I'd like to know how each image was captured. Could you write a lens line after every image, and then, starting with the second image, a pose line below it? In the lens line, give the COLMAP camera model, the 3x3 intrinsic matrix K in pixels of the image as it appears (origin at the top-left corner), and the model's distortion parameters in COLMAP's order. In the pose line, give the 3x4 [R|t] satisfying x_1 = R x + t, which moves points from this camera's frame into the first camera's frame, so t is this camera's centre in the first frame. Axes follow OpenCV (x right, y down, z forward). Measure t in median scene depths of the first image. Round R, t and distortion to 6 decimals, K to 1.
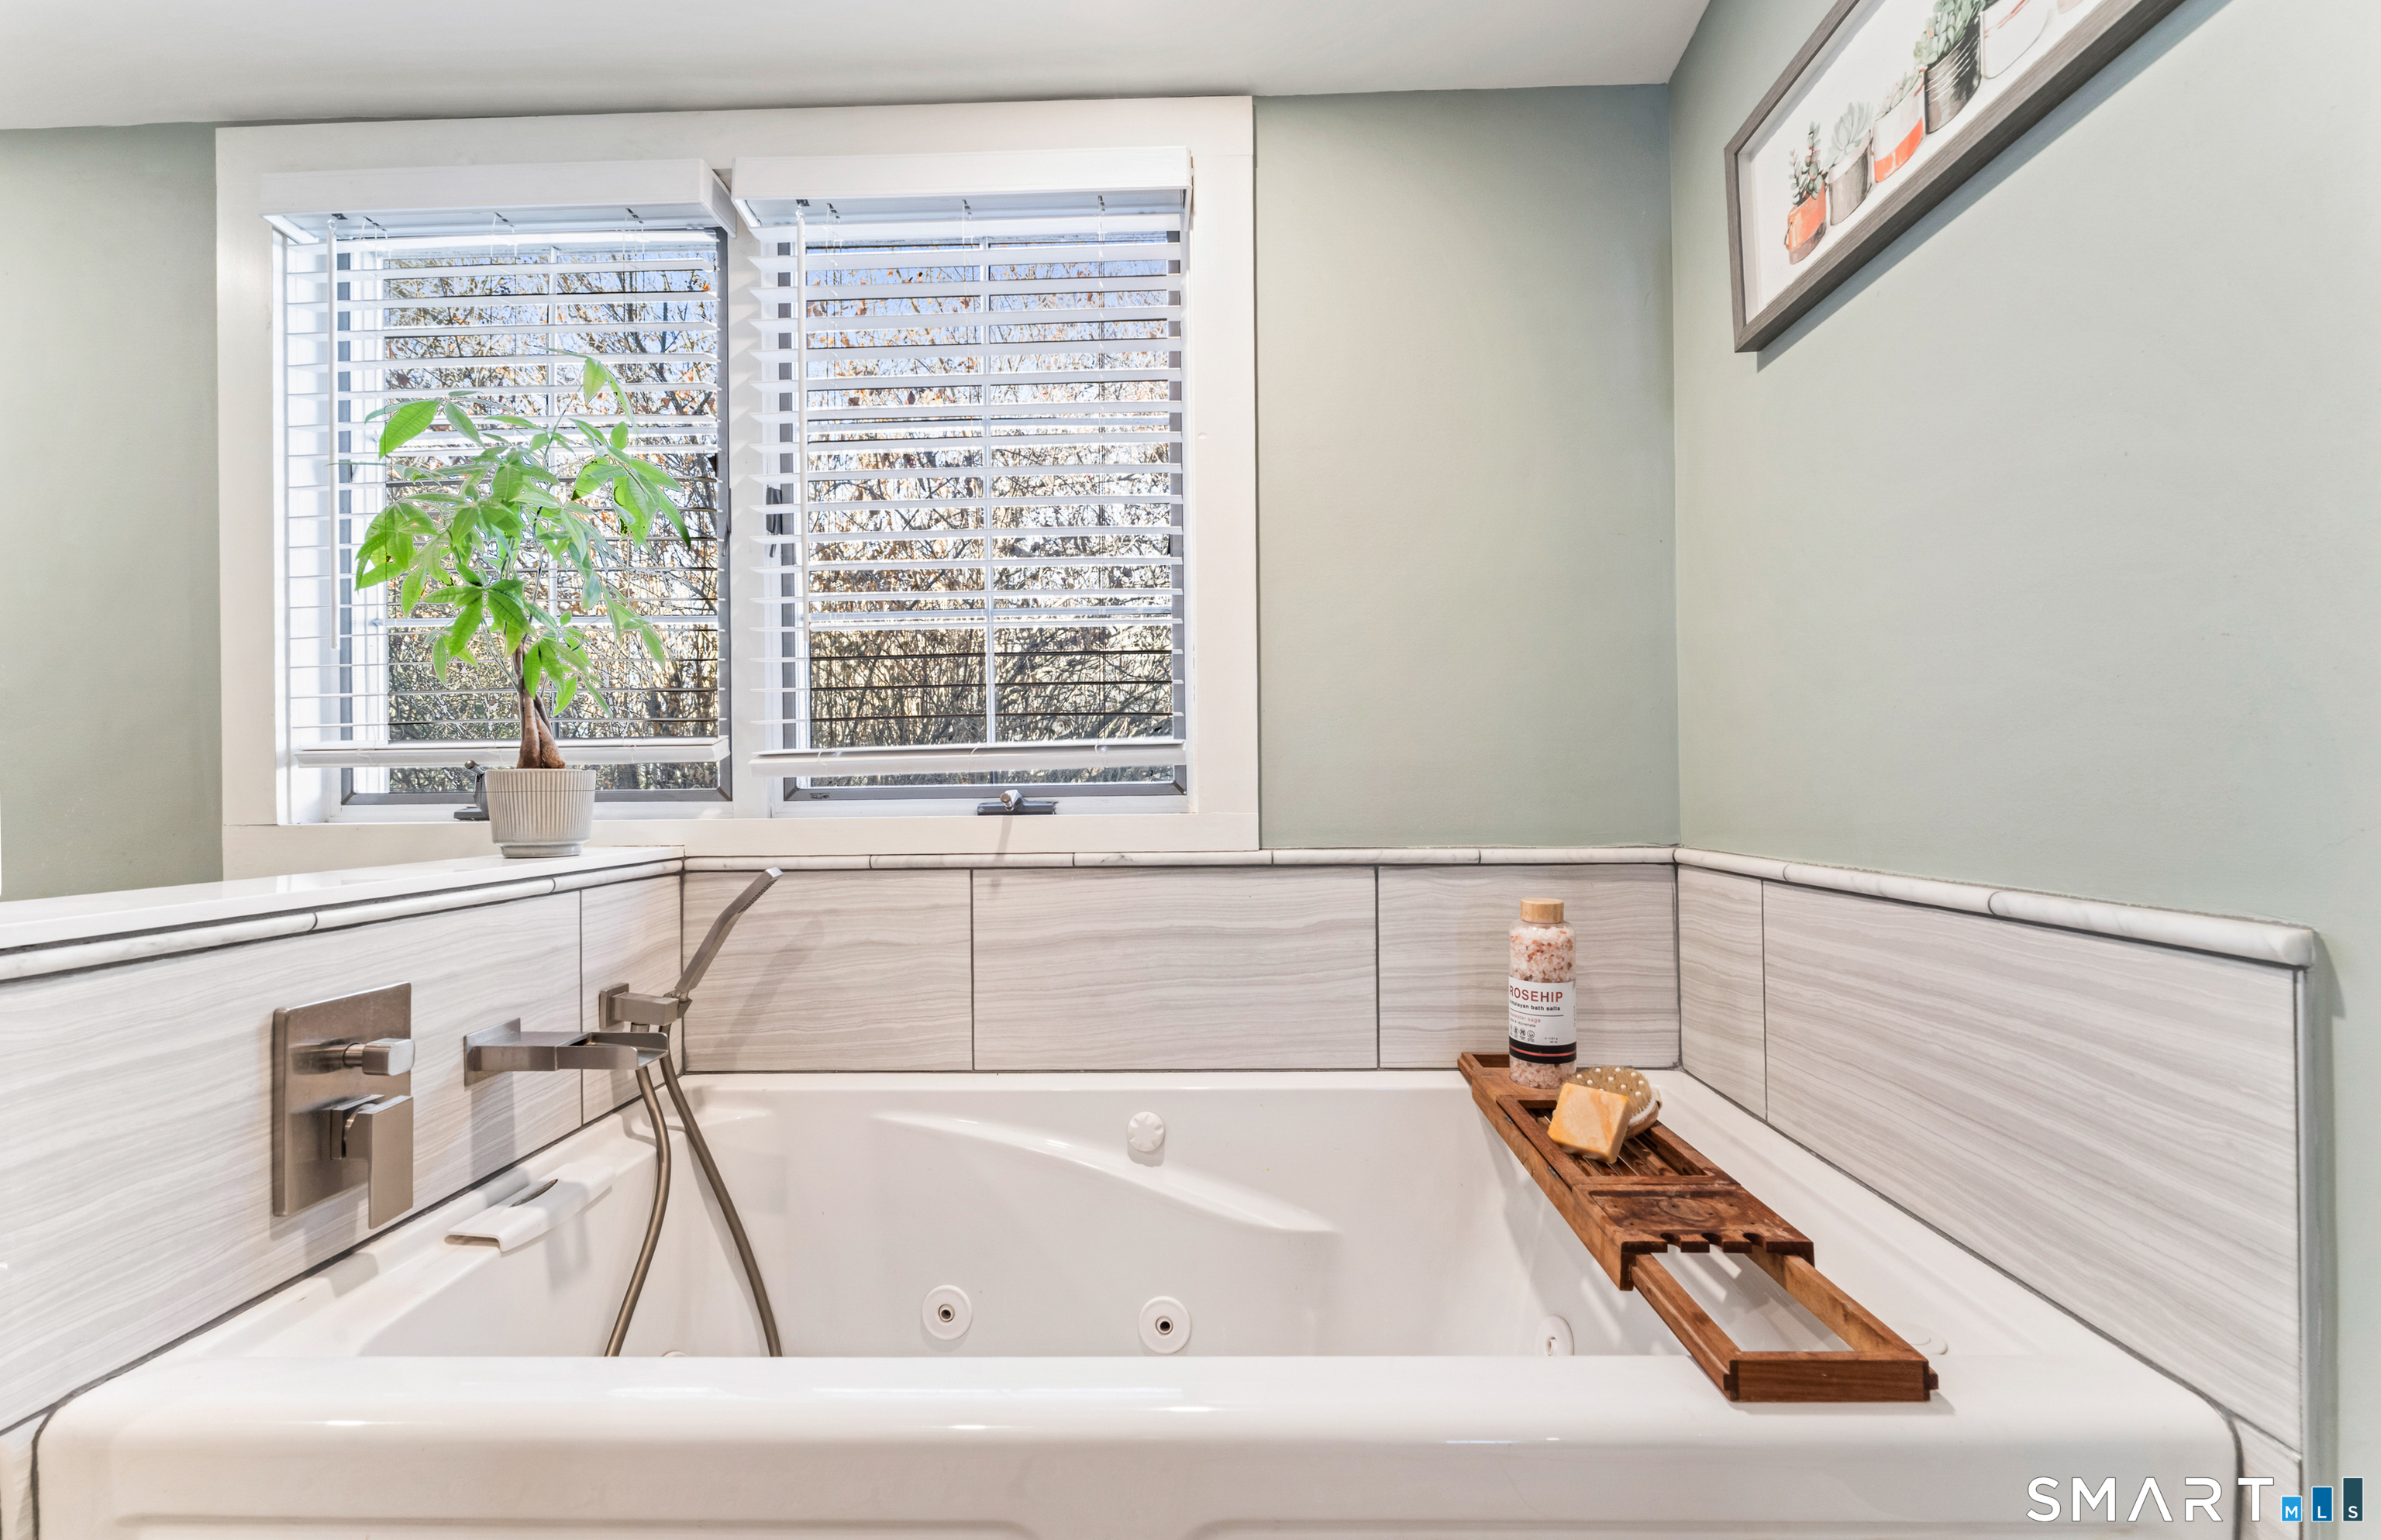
lens RADIAL K [[977.2, 0, 1192.5], [0, 977.2, 786.5], [0, 0, 1]] dist [-0.002605, -0.000244]
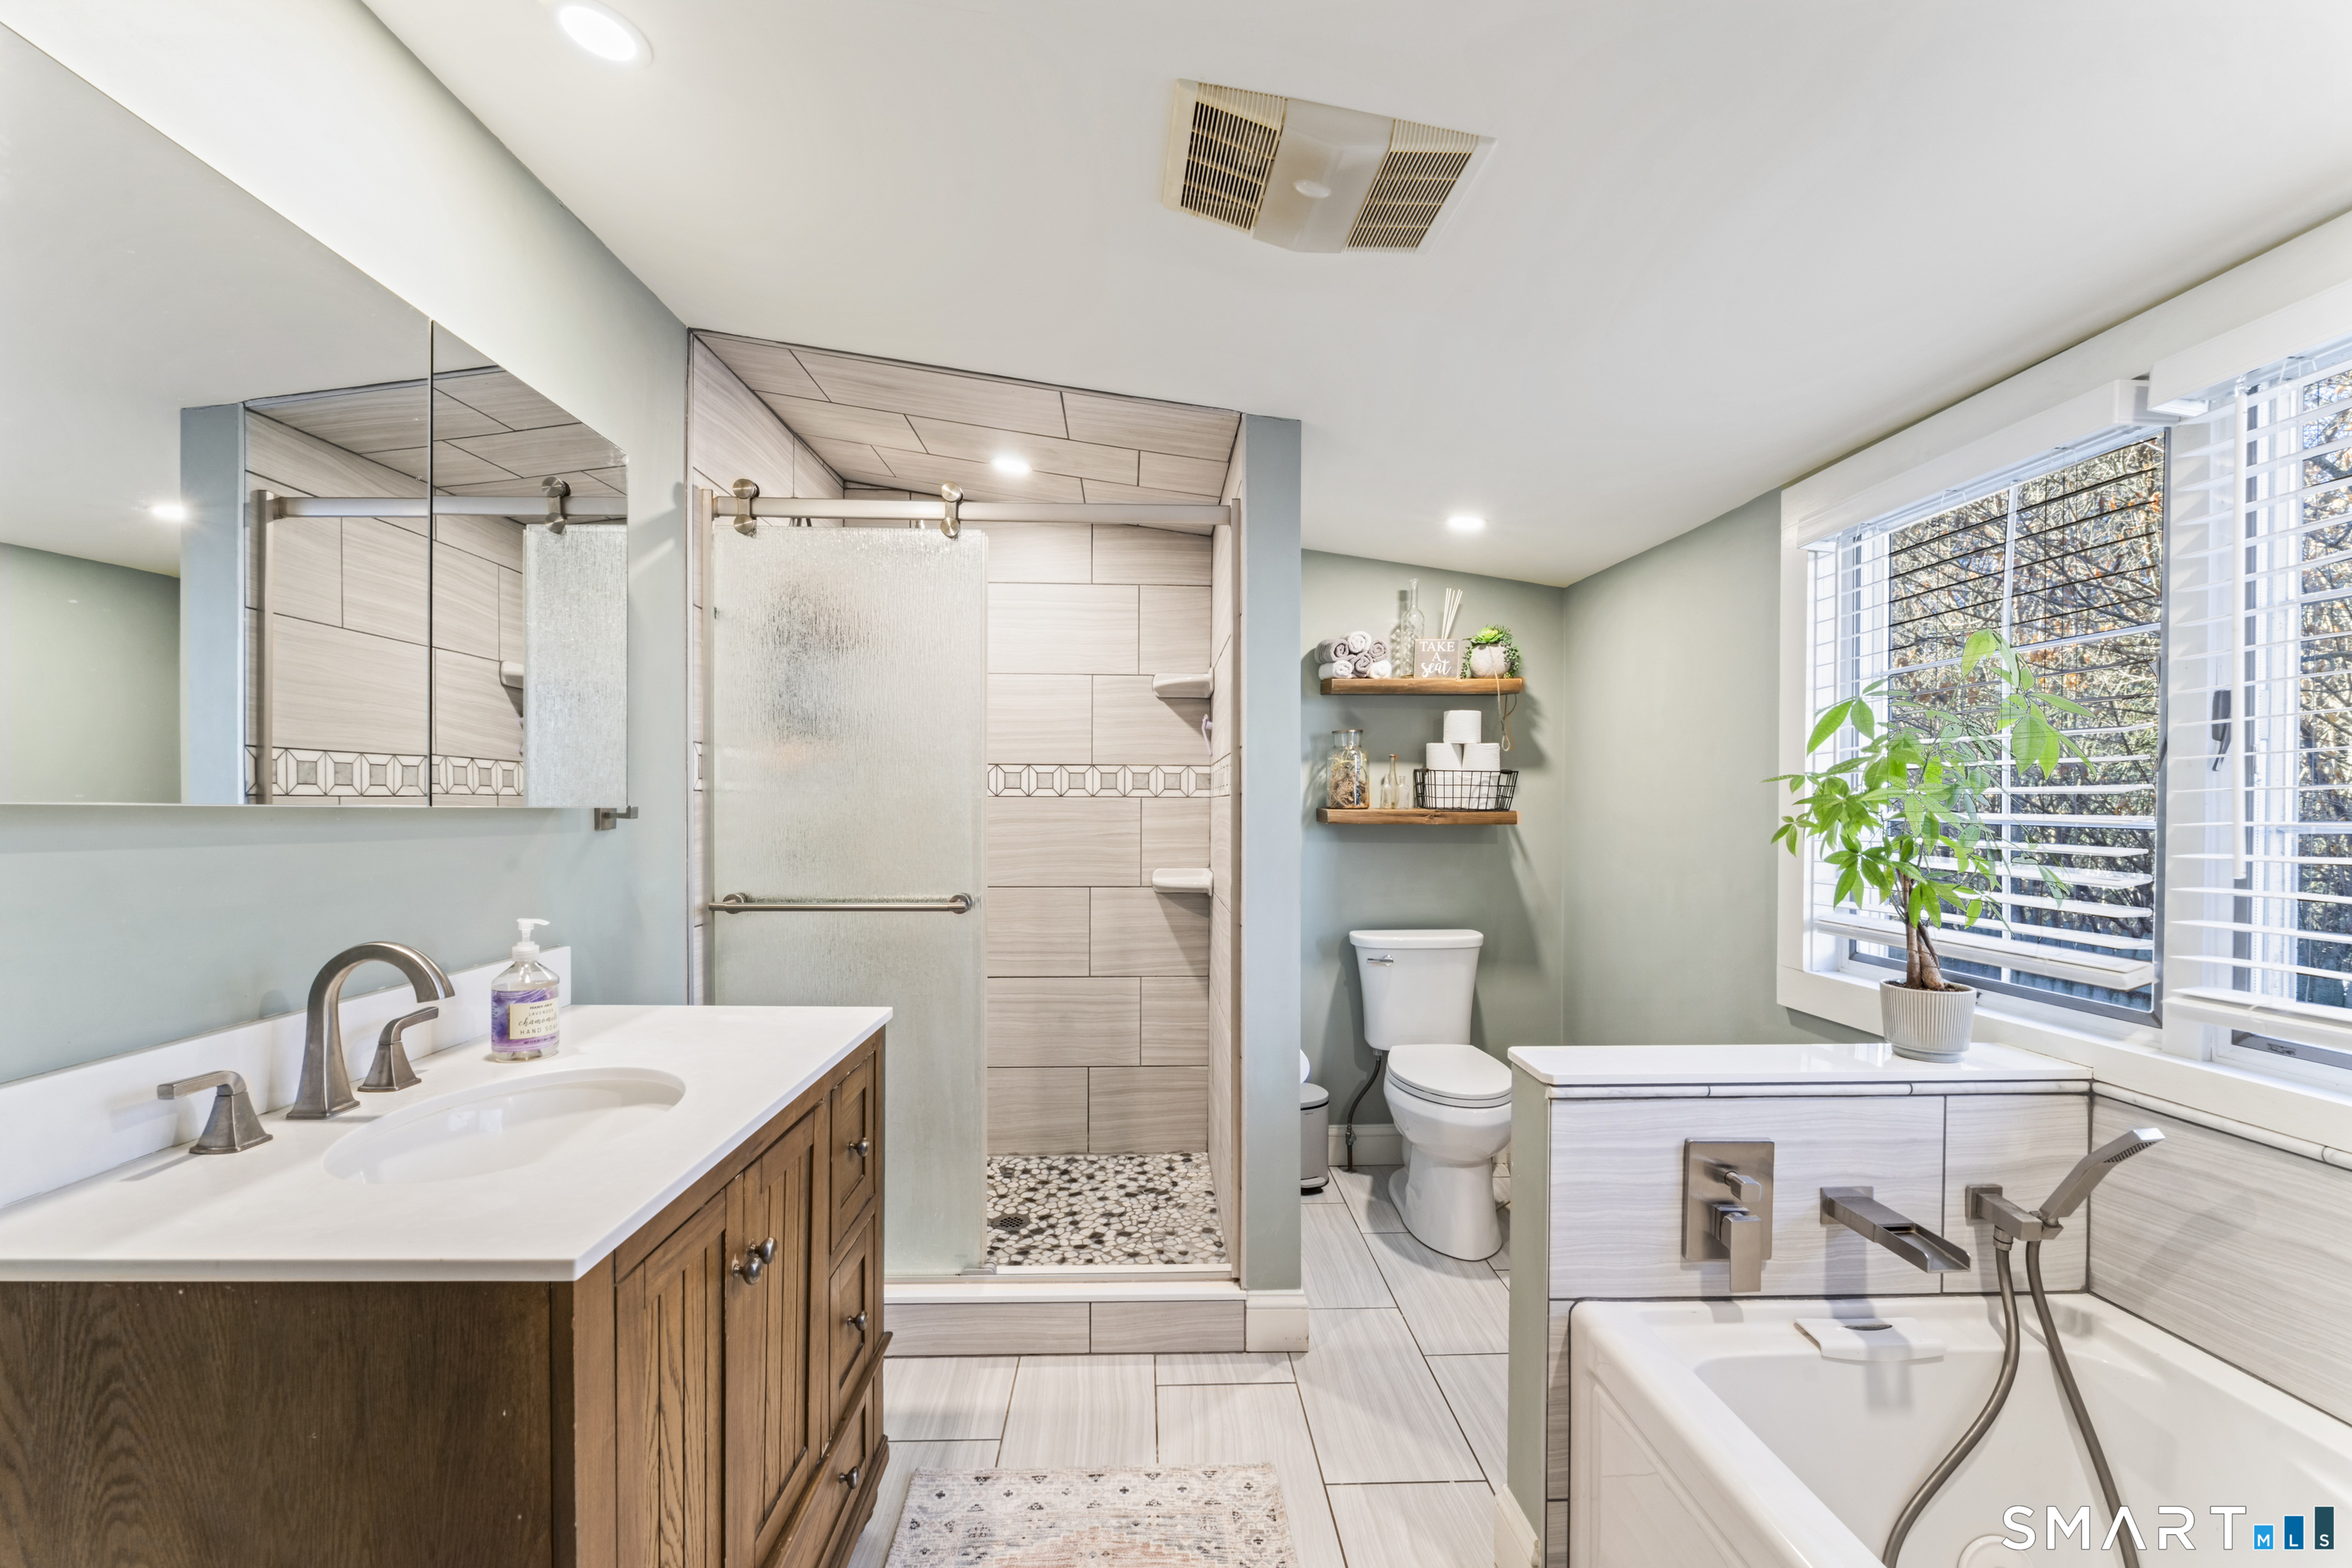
lens RADIAL K [[955.5, 0, 1174.9], [0, 955.5, 796.9], [0, 0, 1]] dist [-0.002388, -0.000274]
pose [[0.061328, 0.008072, -0.998085, 0.465543], [-0.001930, 0.999966, 0.007969, -0.260929], [0.998116, 0.001438, 0.061342, -0.011877]]
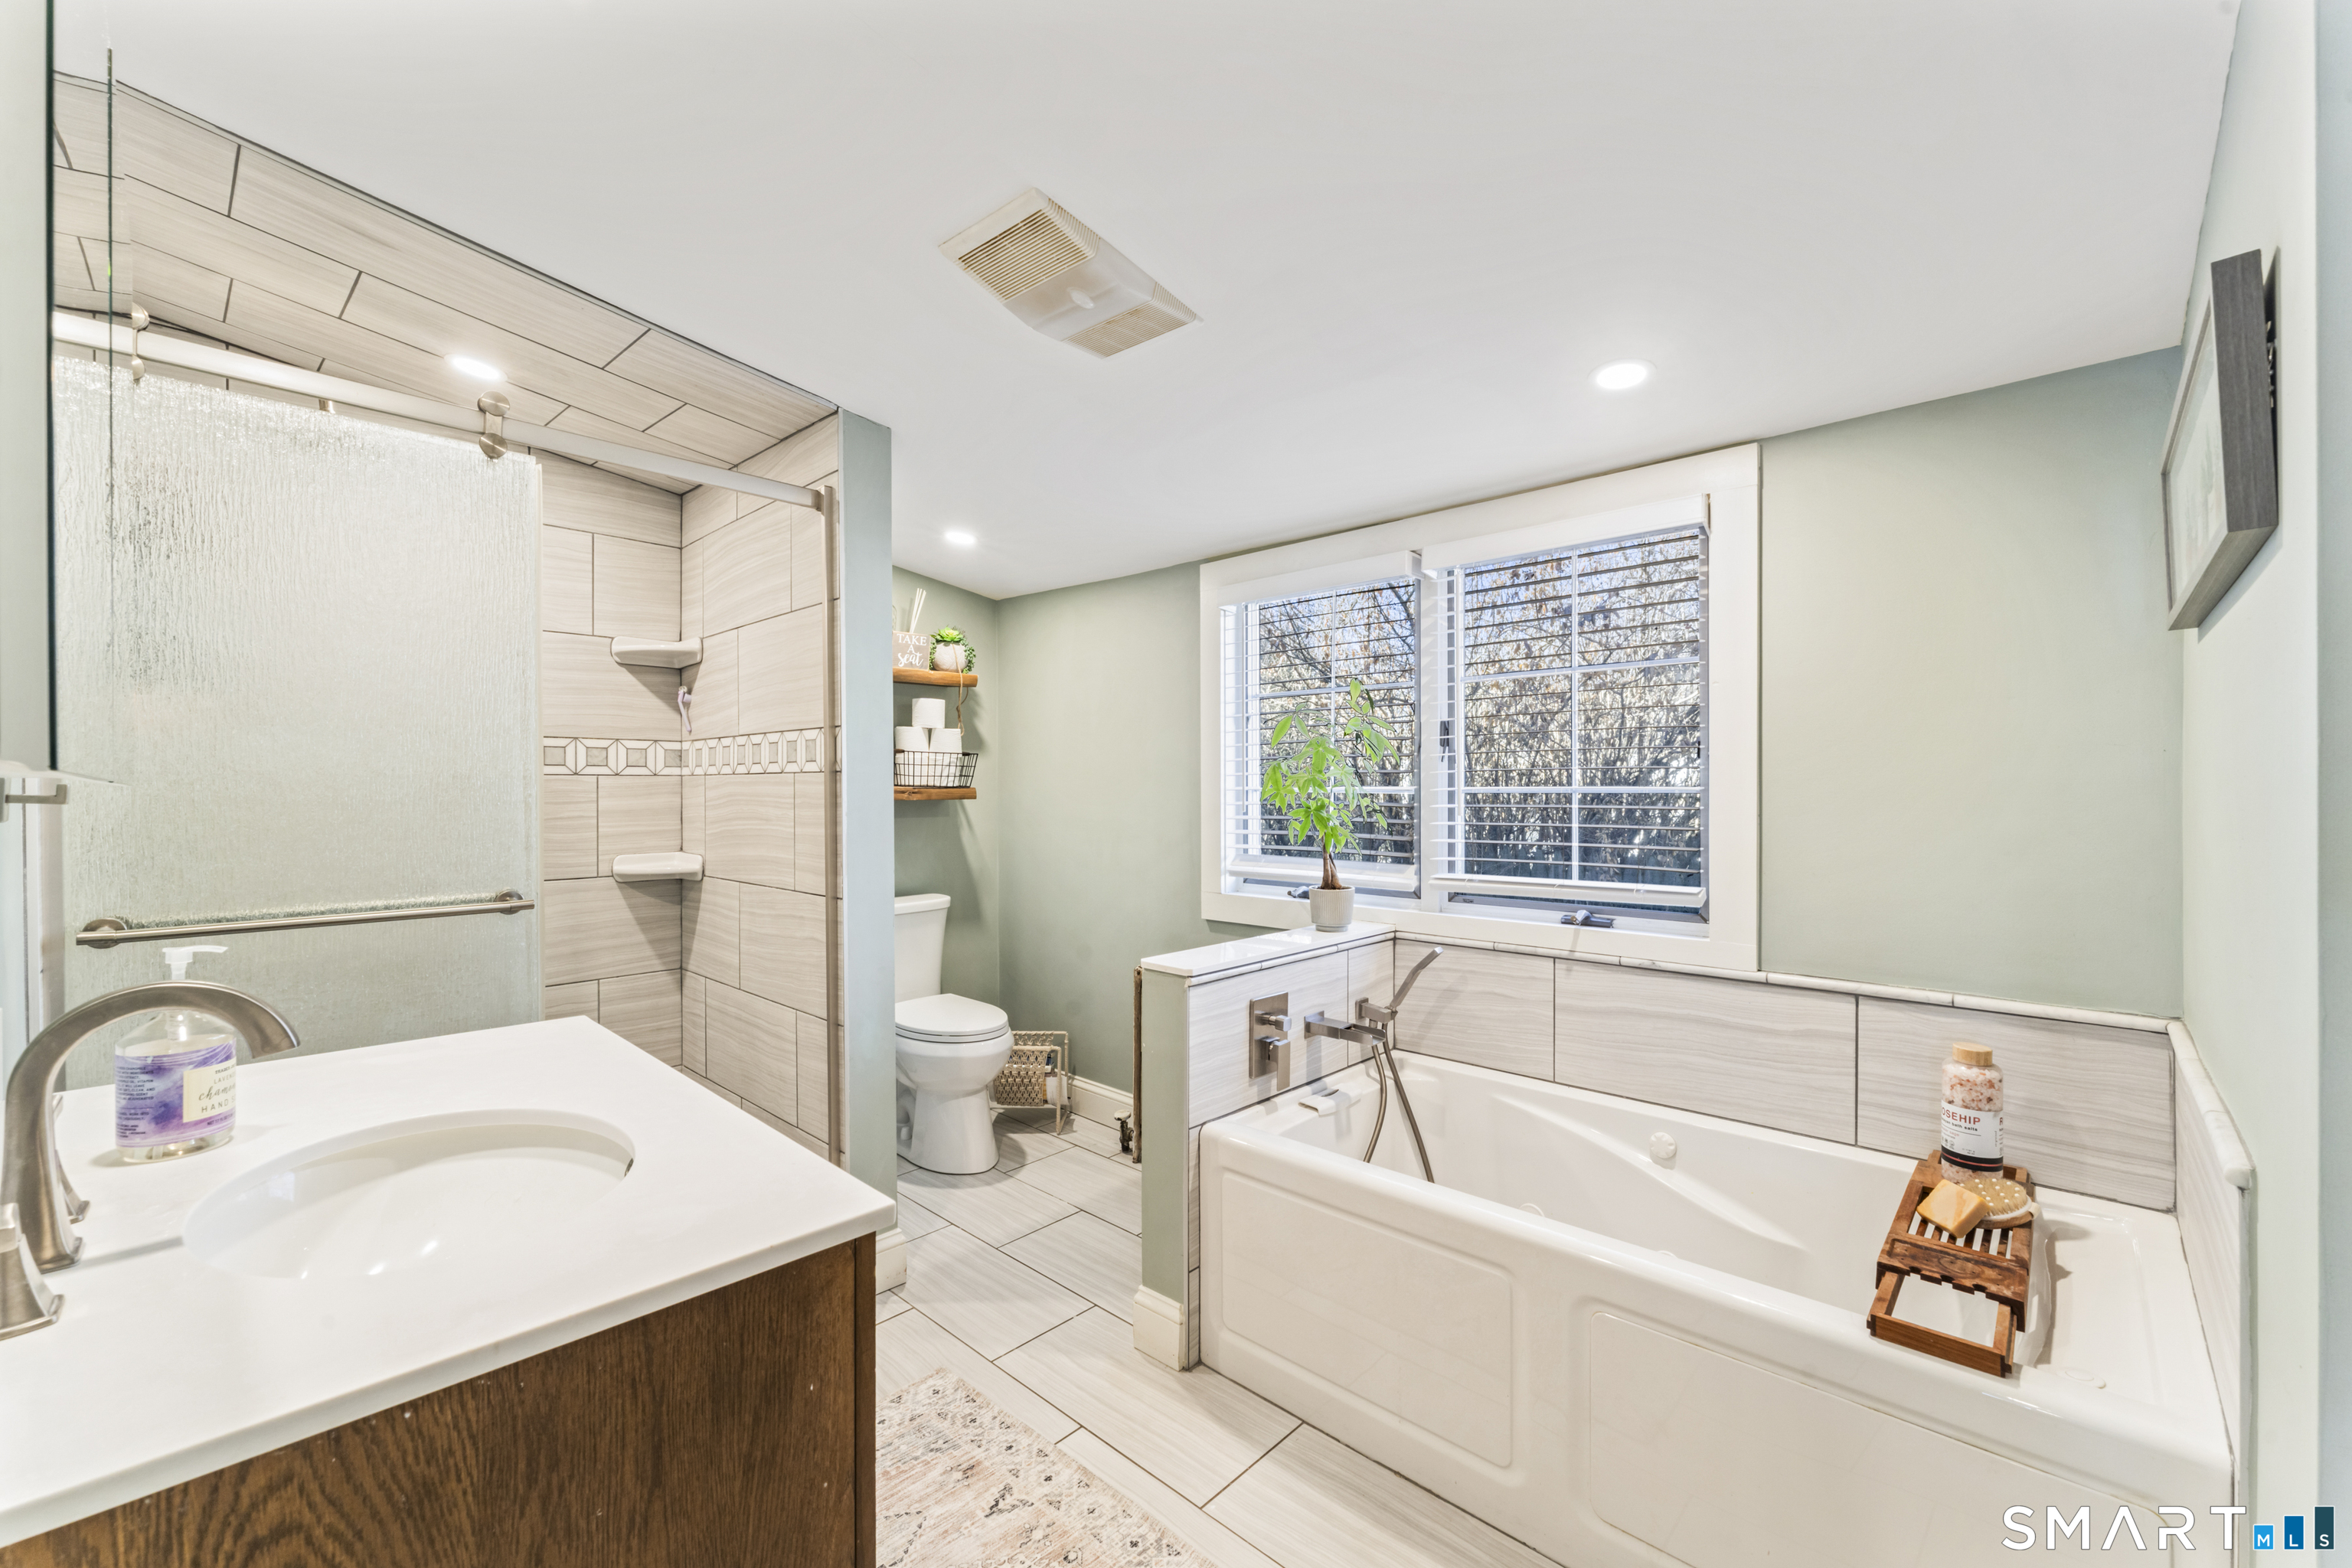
lens RADIAL K [[951.3, 0, 1173.9], [0, 951.3, 766.2], [0, 0, 1]] dist [-0.002688, -0.000540]
pose [[0.749467, 0.000411, -0.662041, 0.405695], [-0.007848, 0.999935, -0.008264, -0.253021], [0.661995, 0.011390, 0.749422, -0.716291]]
